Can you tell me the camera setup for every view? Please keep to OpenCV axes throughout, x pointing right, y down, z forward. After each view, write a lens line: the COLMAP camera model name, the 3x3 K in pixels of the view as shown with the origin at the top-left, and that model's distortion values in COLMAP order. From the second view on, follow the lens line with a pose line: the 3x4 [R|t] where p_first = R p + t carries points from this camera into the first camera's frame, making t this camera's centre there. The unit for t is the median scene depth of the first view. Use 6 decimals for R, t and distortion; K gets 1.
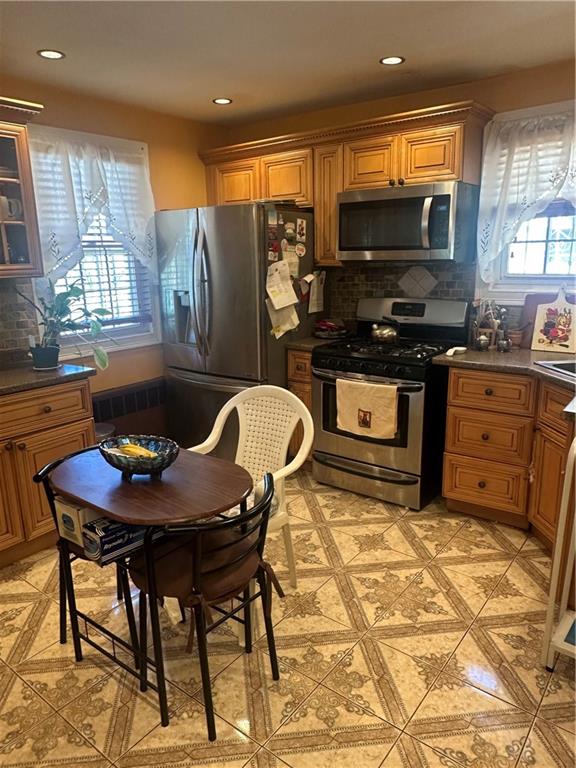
lens RADIAL K [[544.3, 0, 285.5], [0, 544.3, 391.6], [0, 0, 1]] dist [-0.000841, -0.002460]
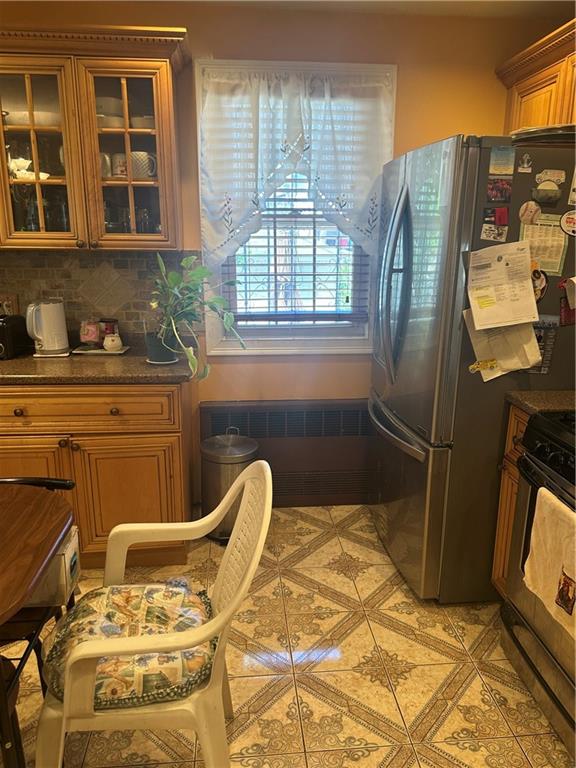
lens RADIAL K [[576.4, 0, 286.5], [0, 576.4, 394.8], [0, 0, 1]] dist [0.039666, -0.054637]
pose [[0.680133, 0.217098, -0.700205, 0.277631], [-0.201059, 0.973760, 0.106617, -0.109913], [0.704978, 0.068269, 0.705936, 0.449717]]
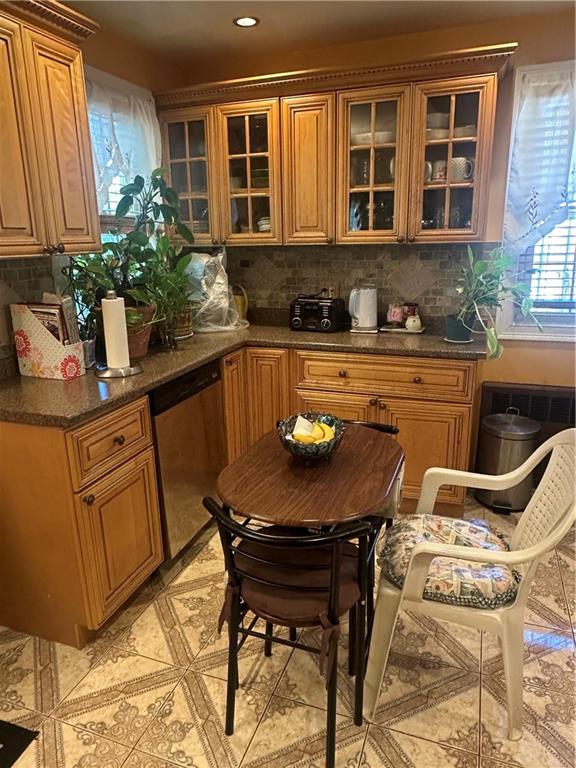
lens RADIAL K [[544.3, 0, 273.7], [0, 544.3, 389.5], [0, 0, 1]] dist [-0.000841, -0.002460]
pose [[0.290303, 0.274318, -0.916773, 0.311135], [-0.217517, 0.951870, 0.215942, -0.084578], [0.931886, 0.136725, 0.335999, 0.345143]]
